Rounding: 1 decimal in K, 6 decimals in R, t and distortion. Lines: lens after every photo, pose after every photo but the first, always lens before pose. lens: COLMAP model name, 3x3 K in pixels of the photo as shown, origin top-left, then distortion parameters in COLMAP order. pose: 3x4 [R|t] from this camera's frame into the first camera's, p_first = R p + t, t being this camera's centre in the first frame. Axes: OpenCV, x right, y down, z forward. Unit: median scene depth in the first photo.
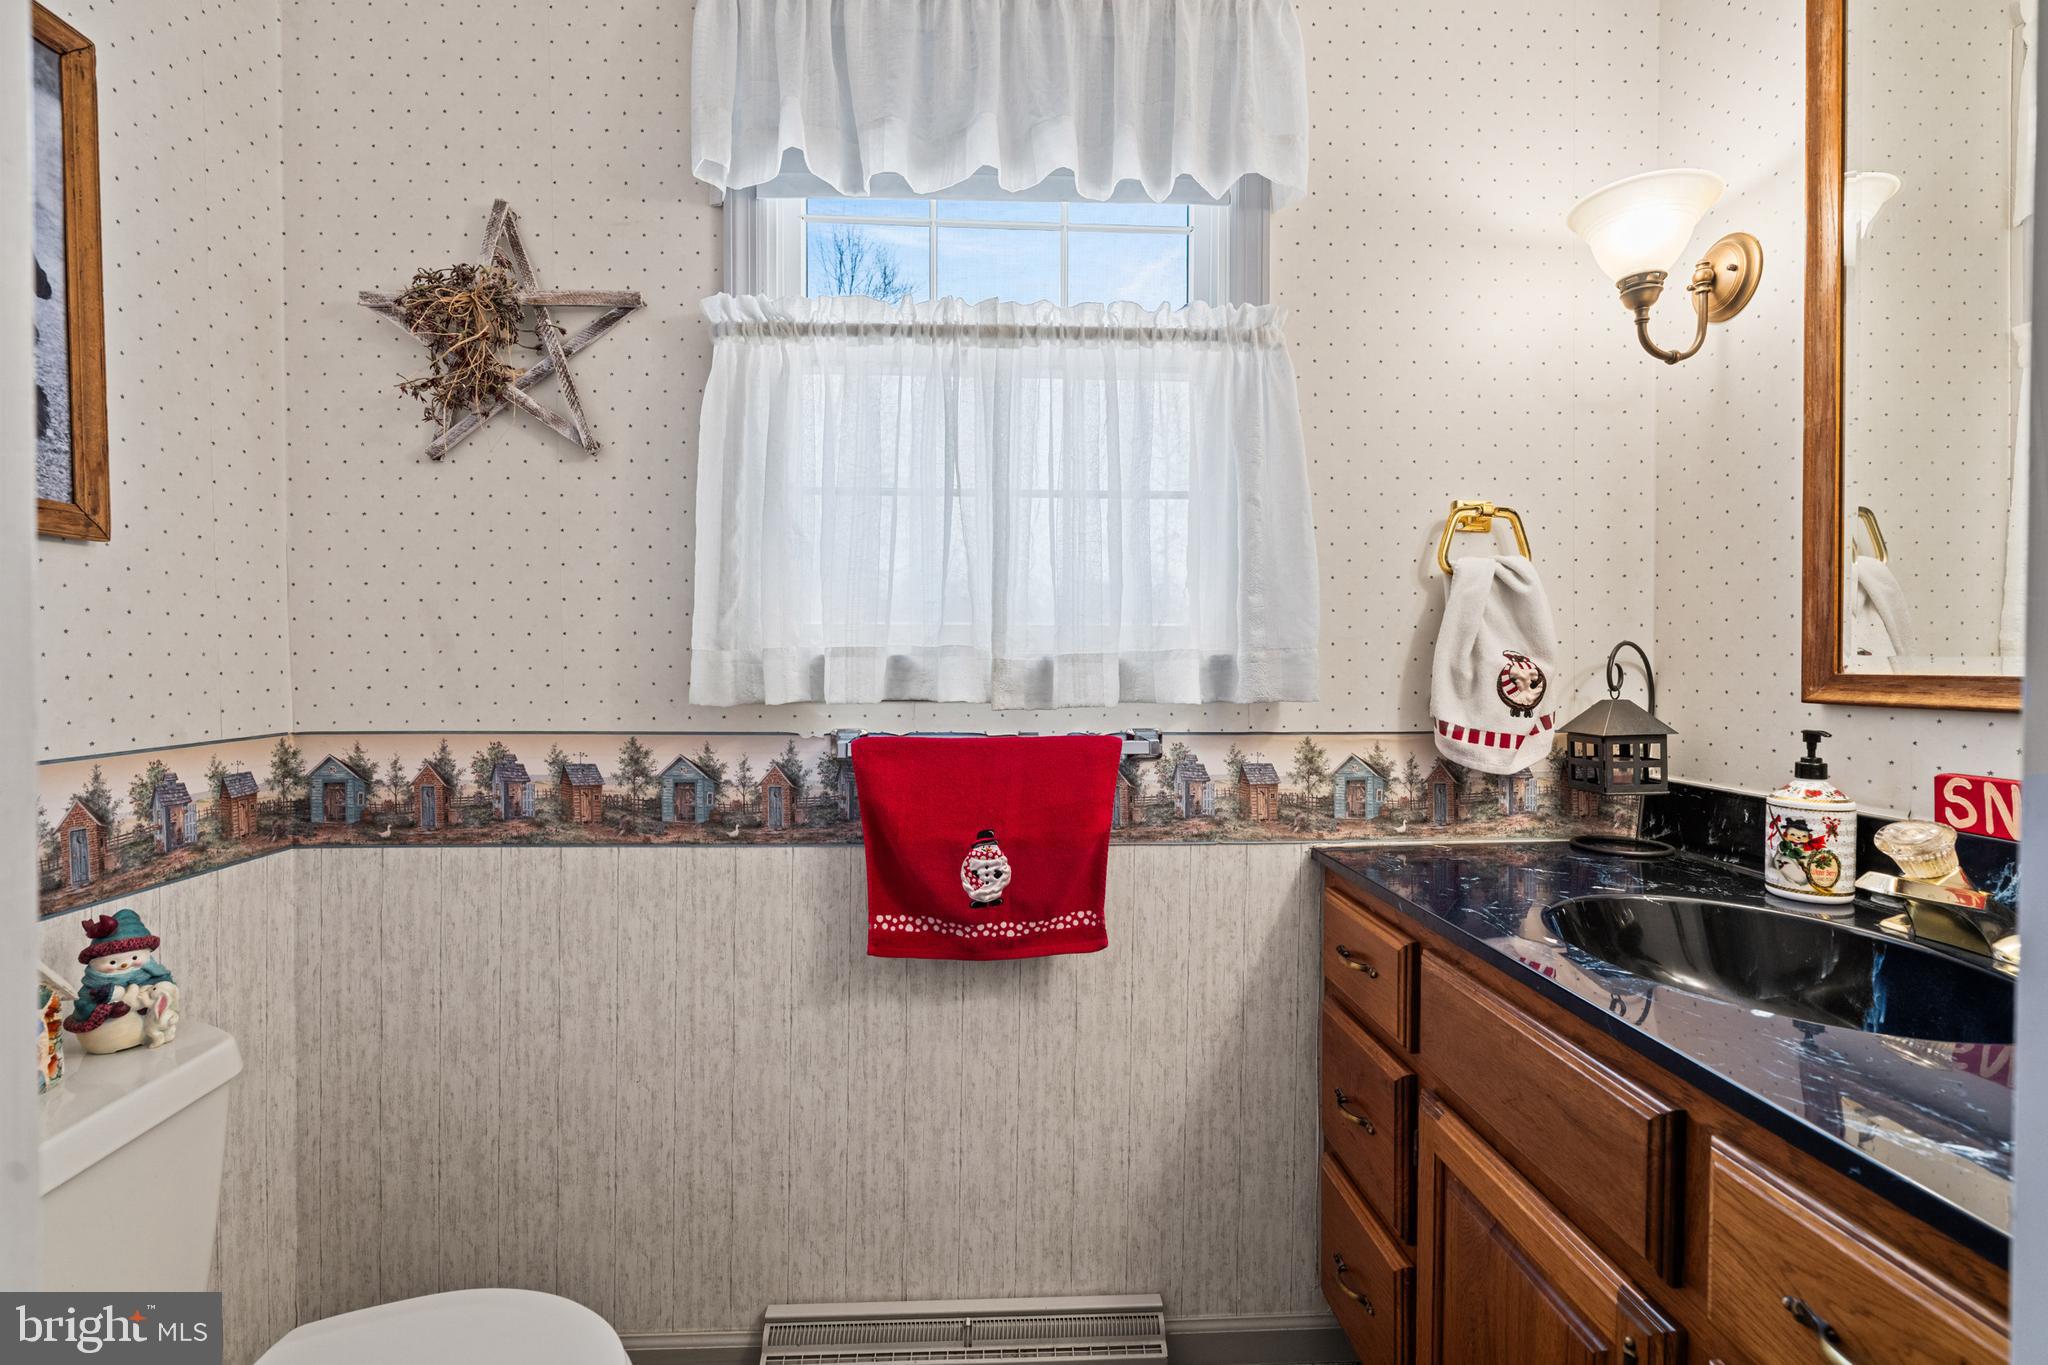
lens RADIAL K [[904.4, 0, 1022.1], [0, 904.4, 671.6], [0, 0, 1]] dist [-0.004452, 0.000906]
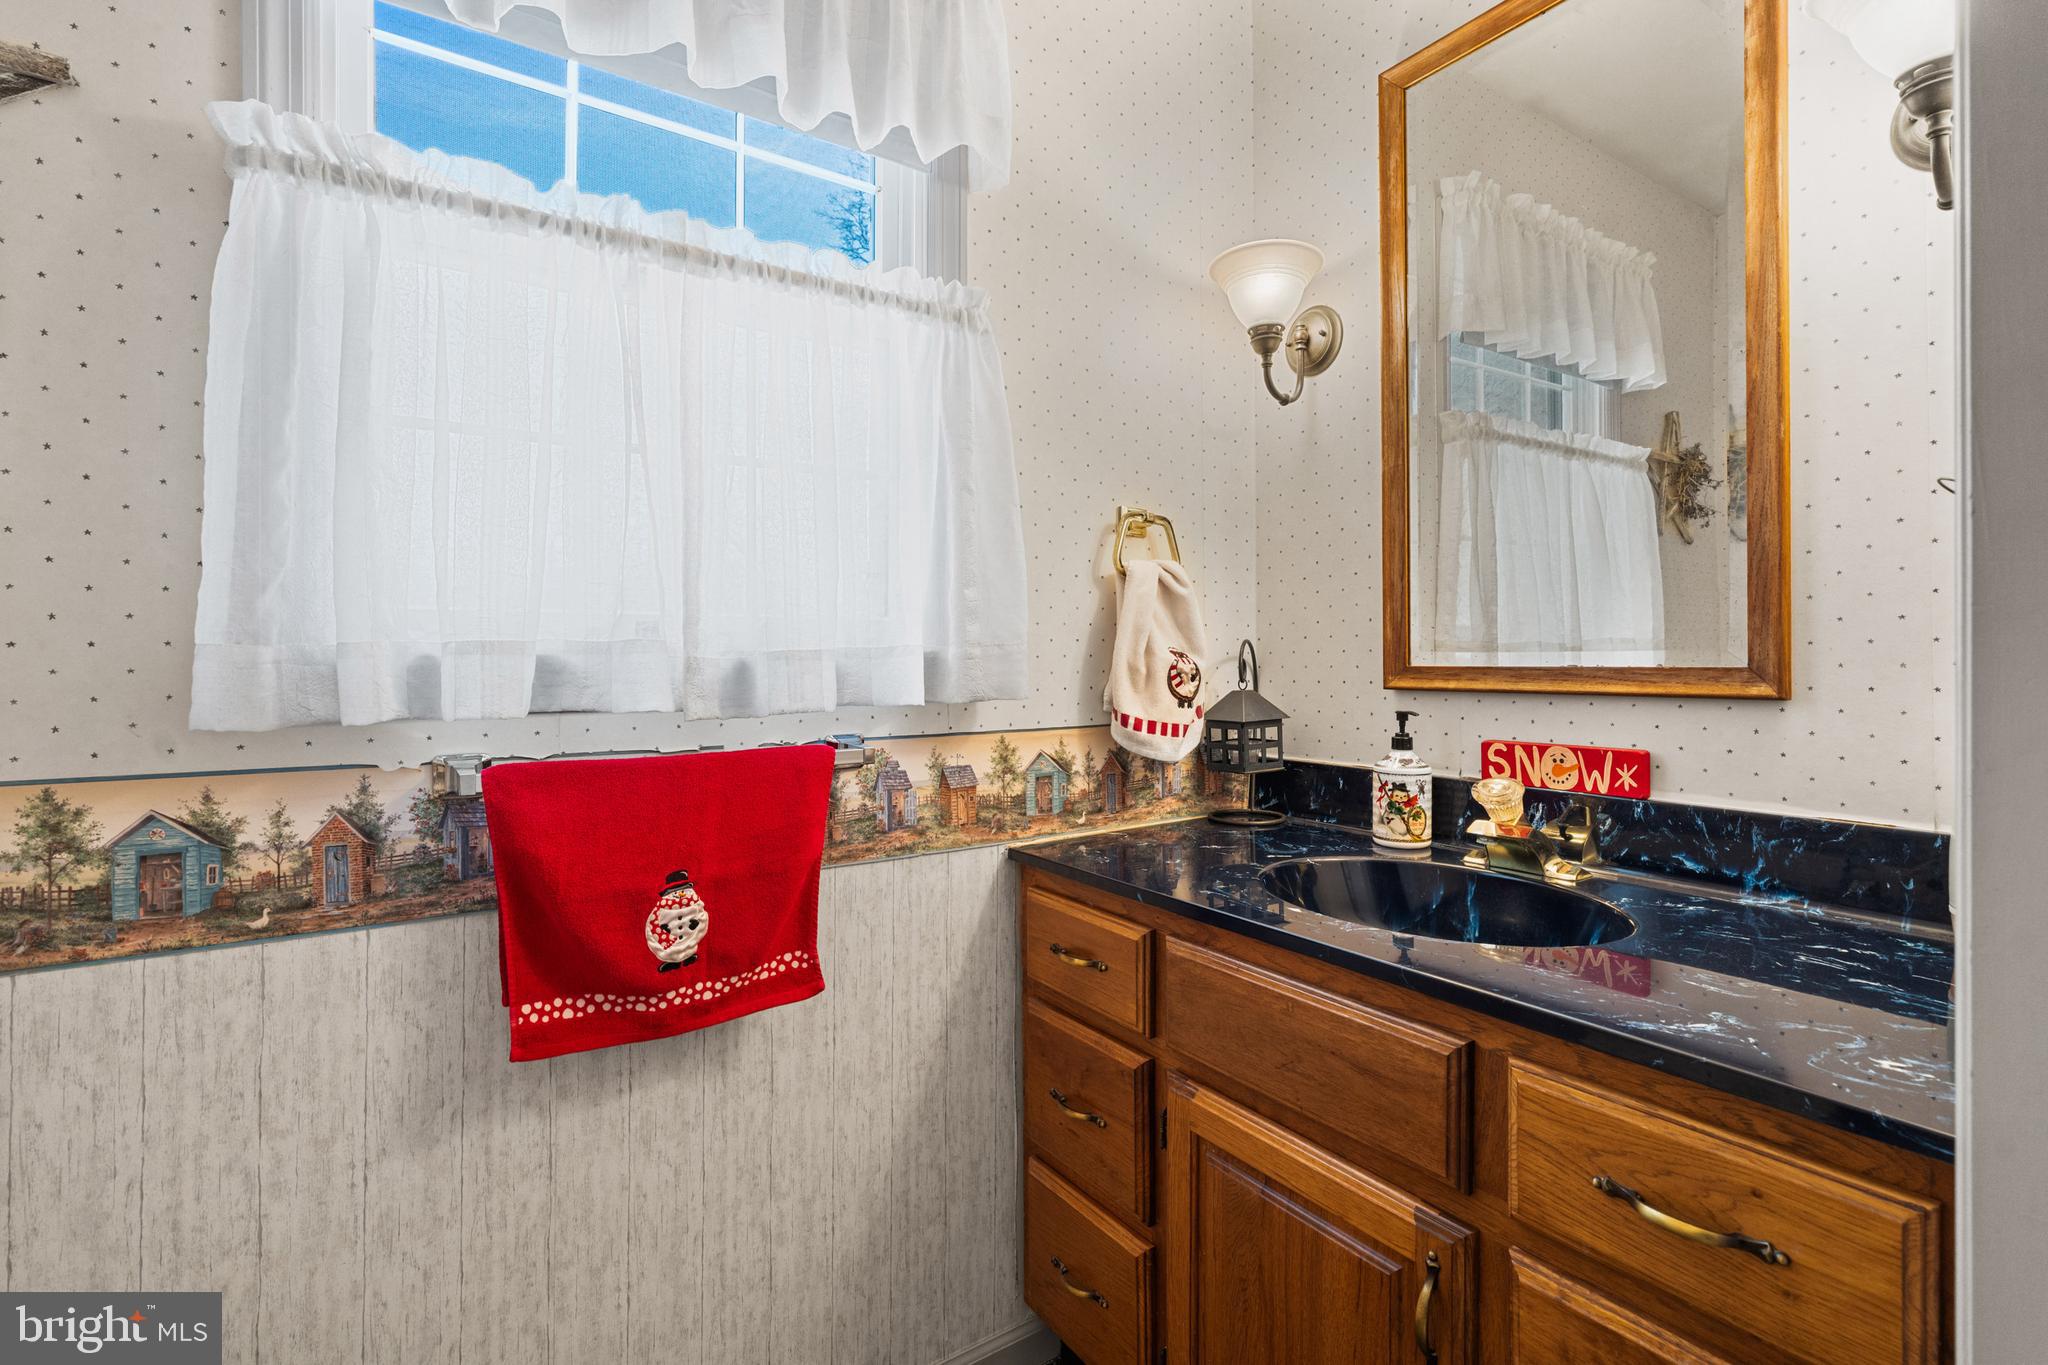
lens RADIAL K [[927.2, 0, 1026.1], [0, 927.2, 657.0], [0, 0, 1]] dist [-0.005925, 0.002159]
pose [[0.856482, -0.003921, 0.516163, -0.192470], [0.010803, 0.999888, -0.010330, -0.002078], [-0.516065, 0.014423, 0.856428, 0.134994]]
